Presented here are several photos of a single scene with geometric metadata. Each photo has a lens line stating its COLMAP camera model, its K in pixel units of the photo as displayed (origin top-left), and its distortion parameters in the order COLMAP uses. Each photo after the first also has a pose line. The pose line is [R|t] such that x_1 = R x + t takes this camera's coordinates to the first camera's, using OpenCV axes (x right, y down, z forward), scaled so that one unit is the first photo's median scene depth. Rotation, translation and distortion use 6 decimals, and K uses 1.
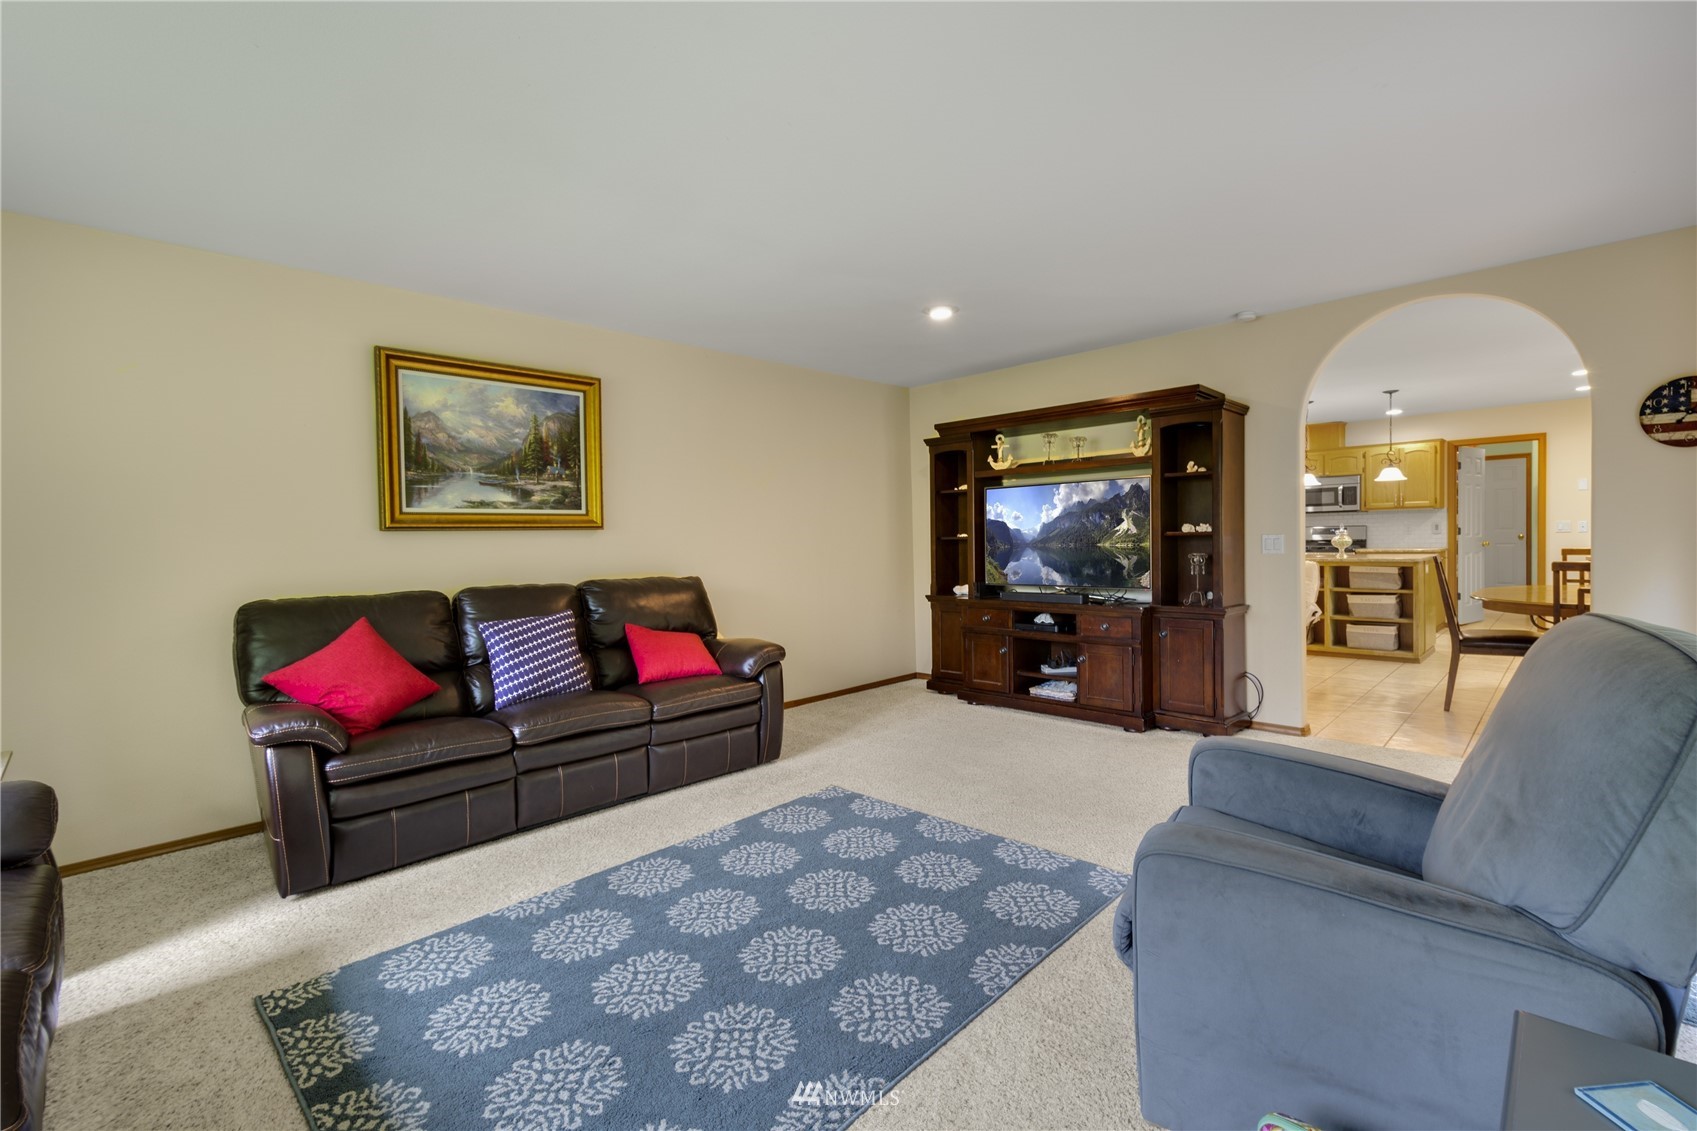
lens RADIAL K [[741.0, 0, 887.4], [0, 741.0, 561.1], [0, 0, 1]] dist [0.003989, 0.000220]
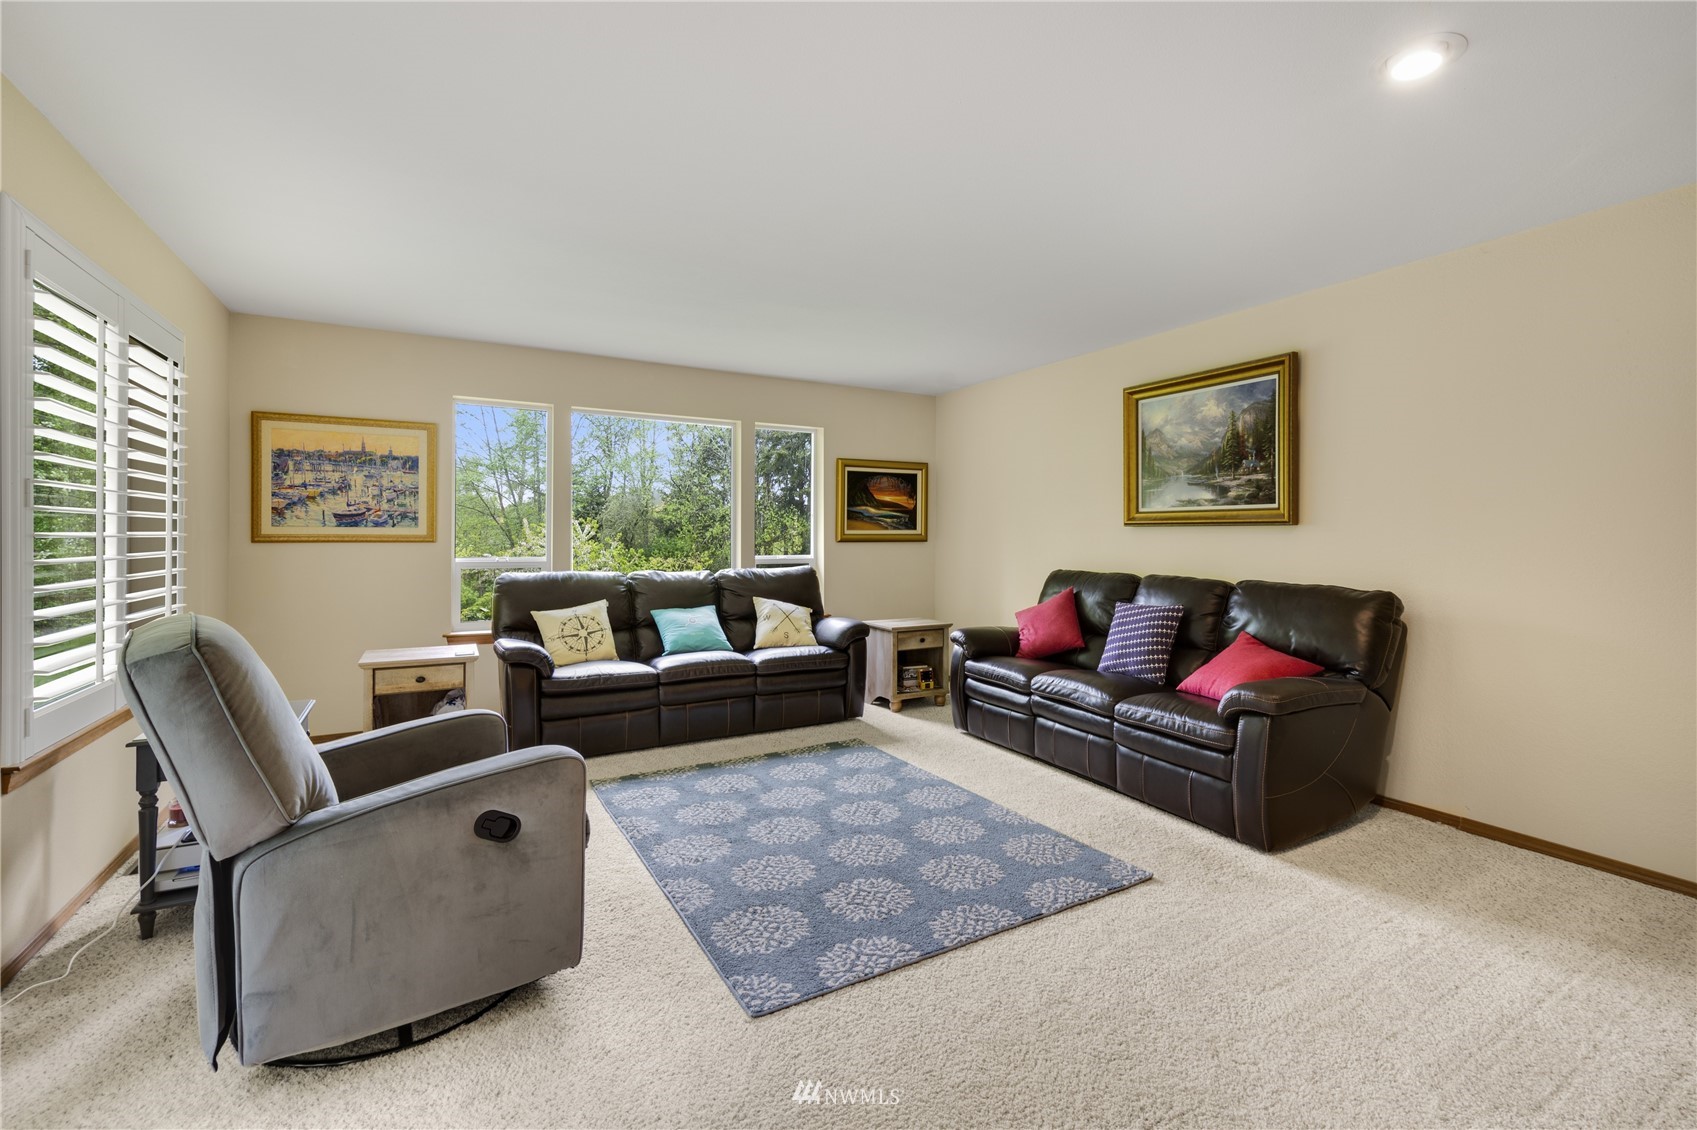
lens RADIAL K [[741.0, 0, 875.0], [0, 741.0, 534.8], [0, 0, 1]] dist [0.003989, 0.000220]
pose [[-0.280332, 0.022183, -0.959647, 0.653891], [-0.027296, 0.999144, 0.031069, -0.049503], [0.959515, 0.034904, -0.279487, 0.855594]]
